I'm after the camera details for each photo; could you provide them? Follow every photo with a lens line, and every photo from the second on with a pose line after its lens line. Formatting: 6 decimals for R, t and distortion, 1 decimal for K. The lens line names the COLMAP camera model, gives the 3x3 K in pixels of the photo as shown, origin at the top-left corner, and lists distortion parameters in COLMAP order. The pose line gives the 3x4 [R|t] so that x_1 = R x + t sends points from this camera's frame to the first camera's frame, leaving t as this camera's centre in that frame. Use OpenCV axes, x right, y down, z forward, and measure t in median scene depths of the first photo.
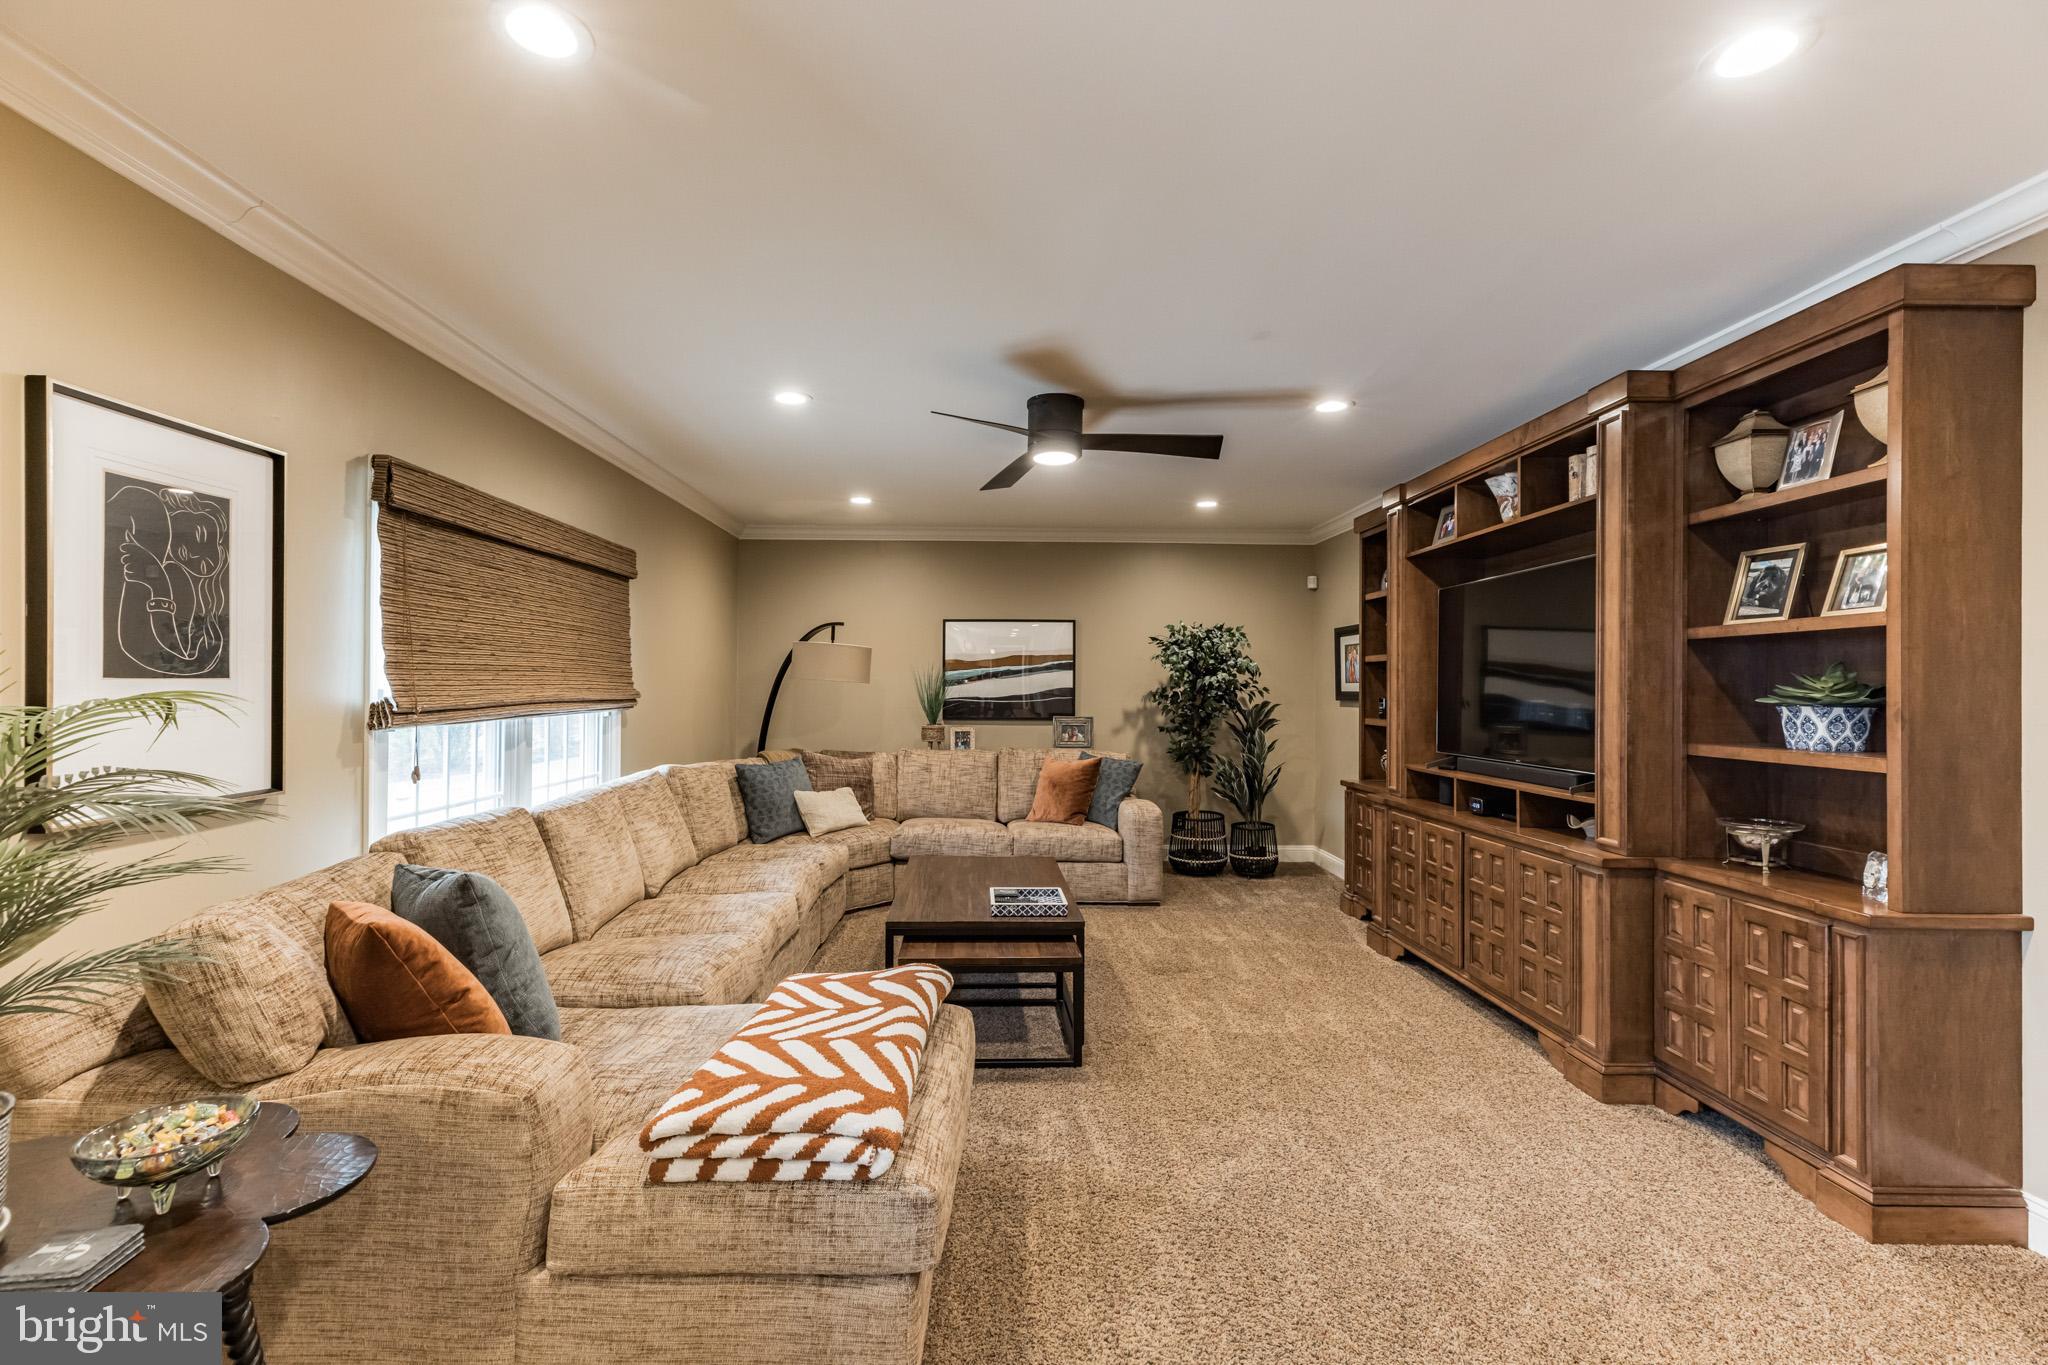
lens RADIAL K [[899.0, 0, 999.2], [0, 899.0, 682.6], [0, 0, 1]] dist [0.019385, 0.000054]
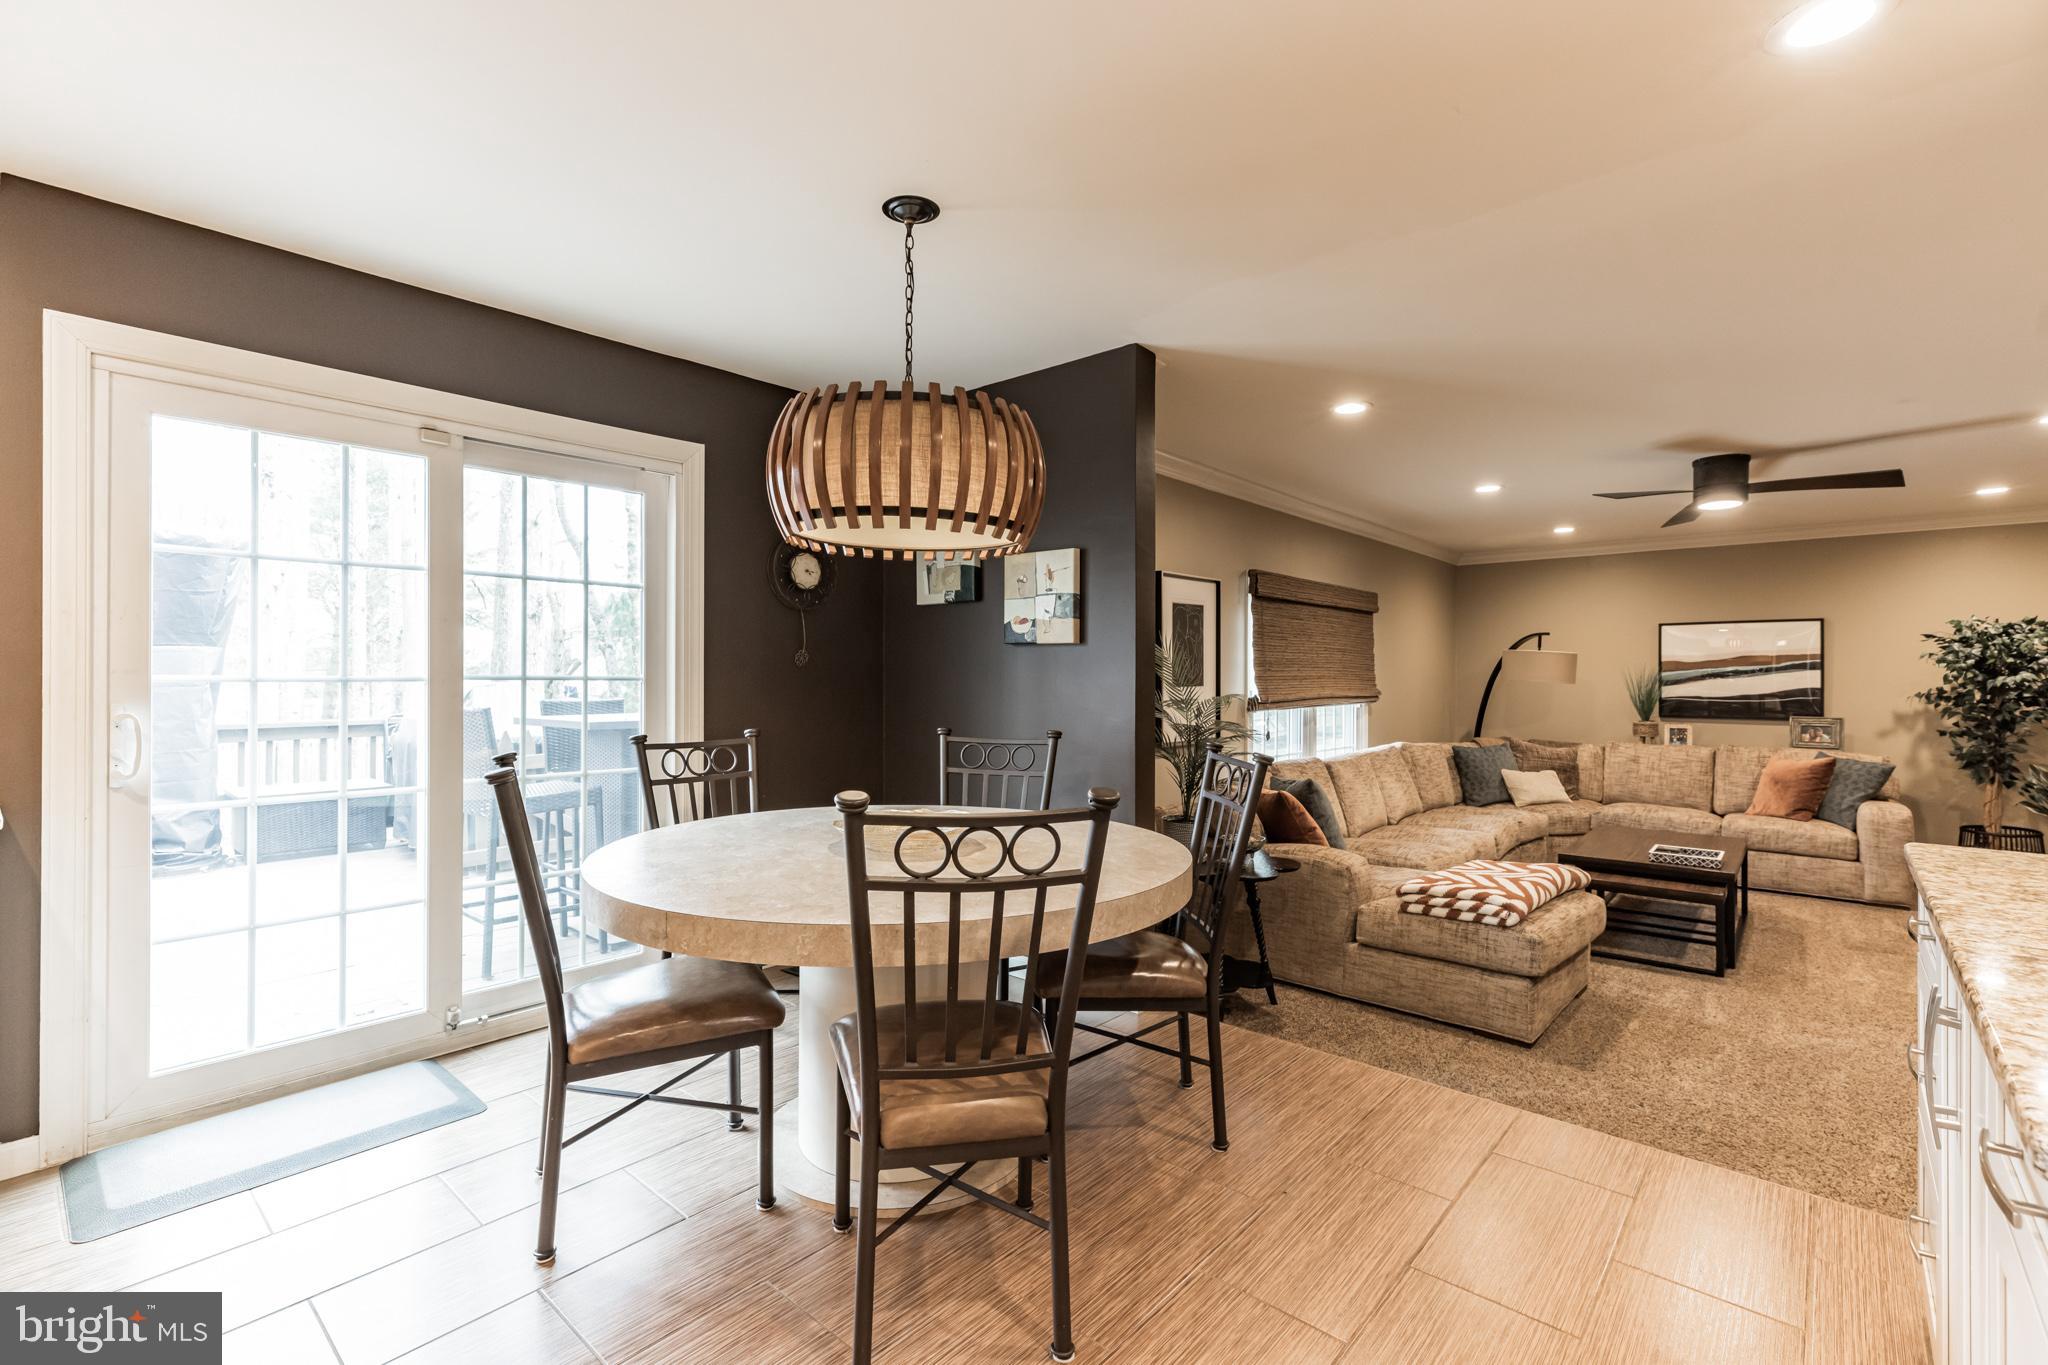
lens RADIAL K [[908.0, 0, 1023.4], [0, 908.0, 677.0], [0, 0, 1]] dist [0.002718, 0.000071]
pose [[0.739072, -0.004185, -0.673613, 0.140592], [0.004695, 0.999988, -0.001061, -0.011751], [0.673610, -0.002378, 0.739083, -0.409495]]
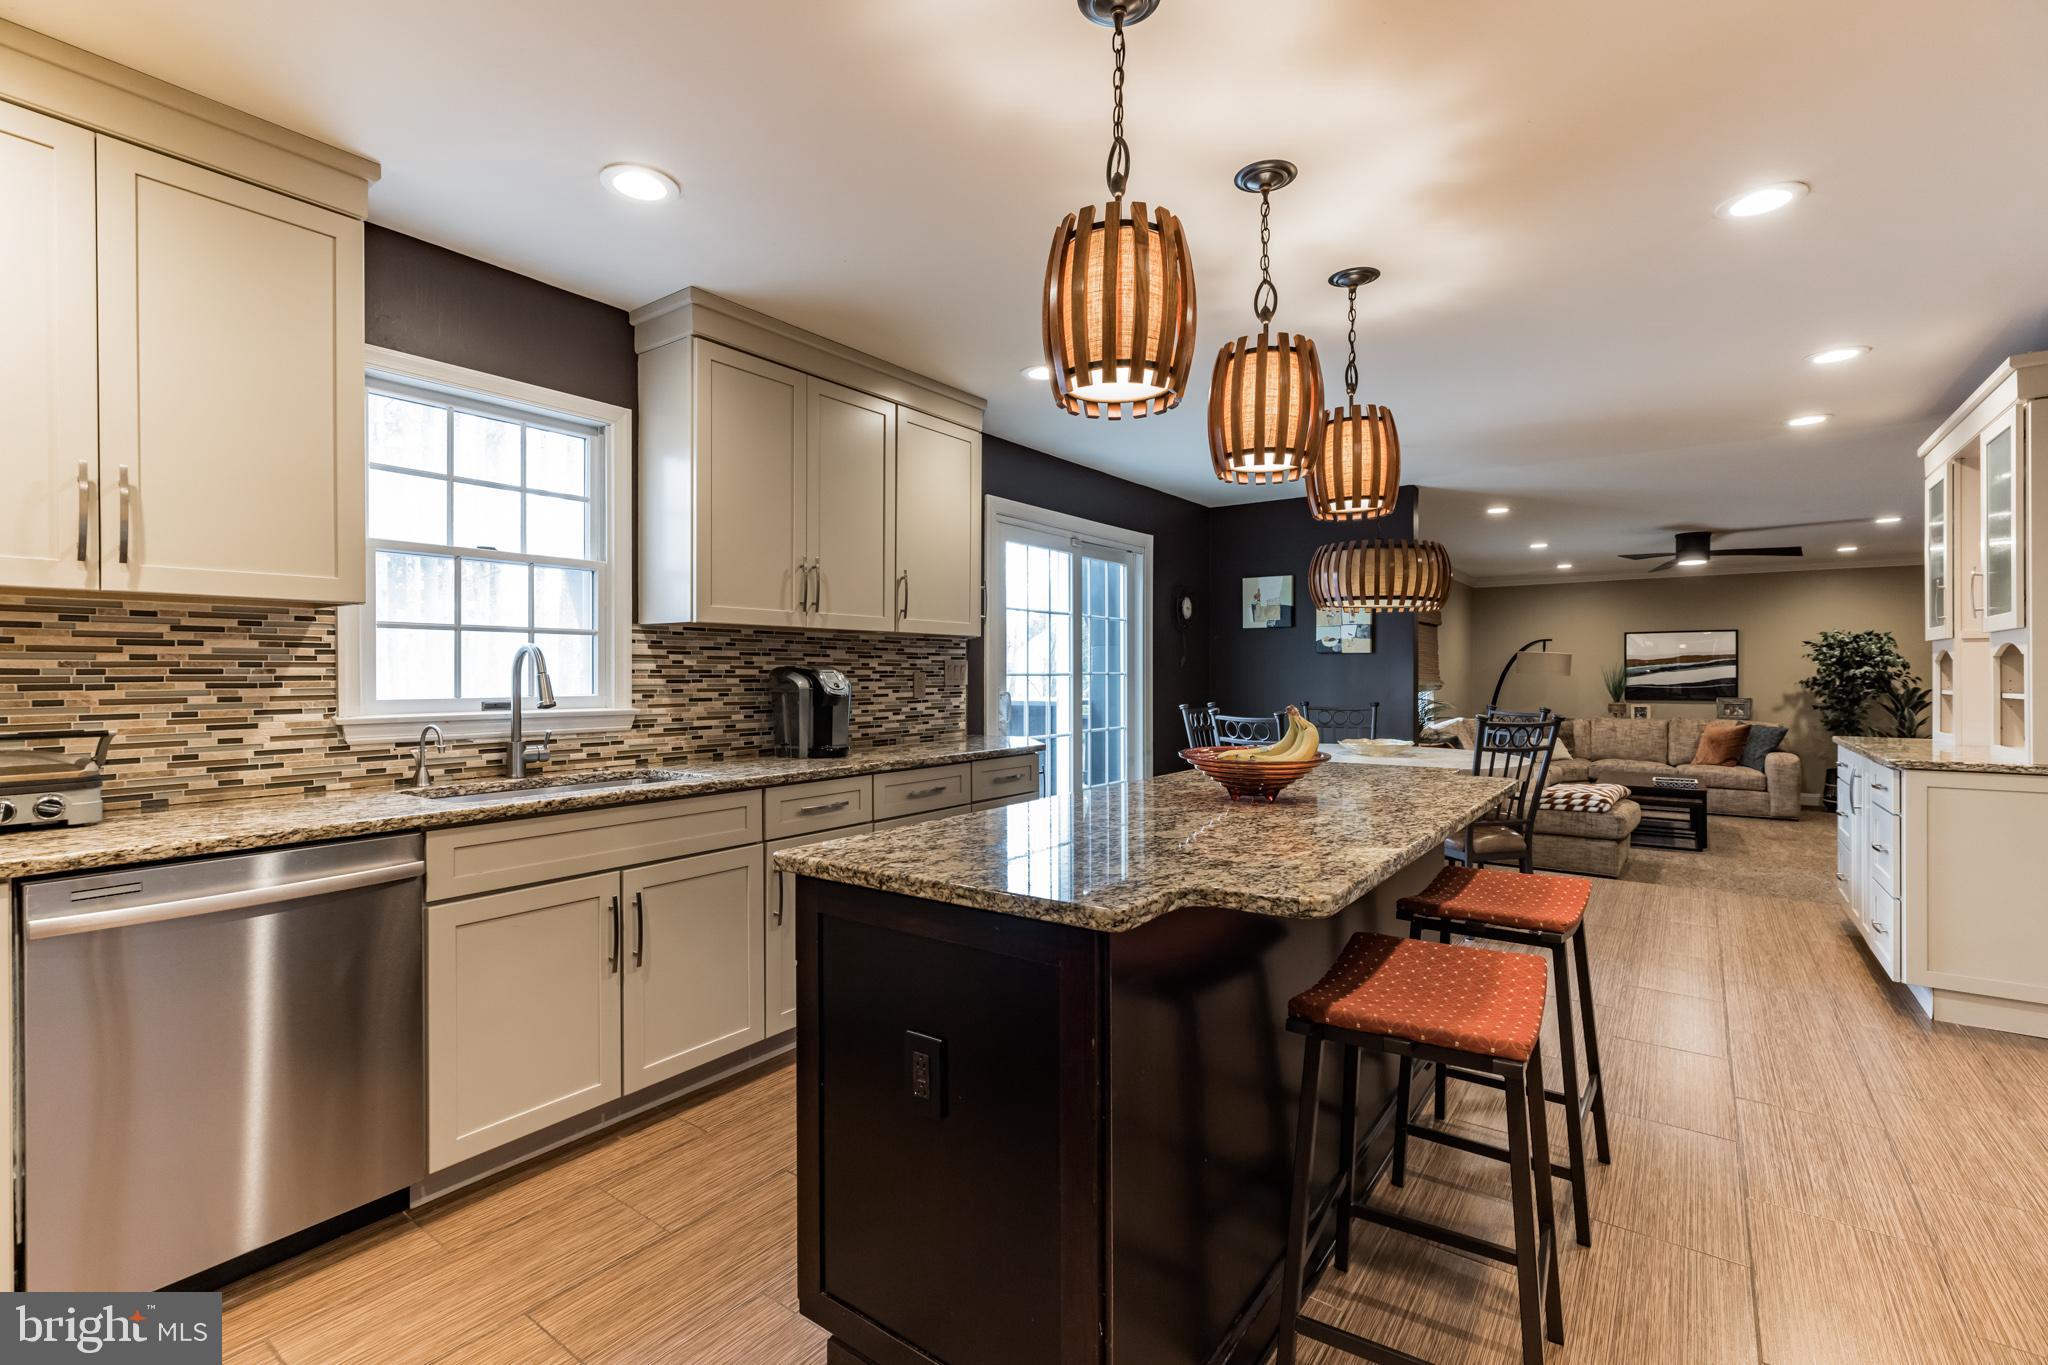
lens RADIAL K [[914.1, 0, 1017.6], [0, 914.1, 672.4], [0, 0, 1]] dist [0.004693, 0.000786]
pose [[0.797253, -0.007329, -0.603601, 0.067941], [0.008907, 0.999960, -0.000377, -0.015688], [0.603580, -0.005076, 0.797286, -1.073866]]
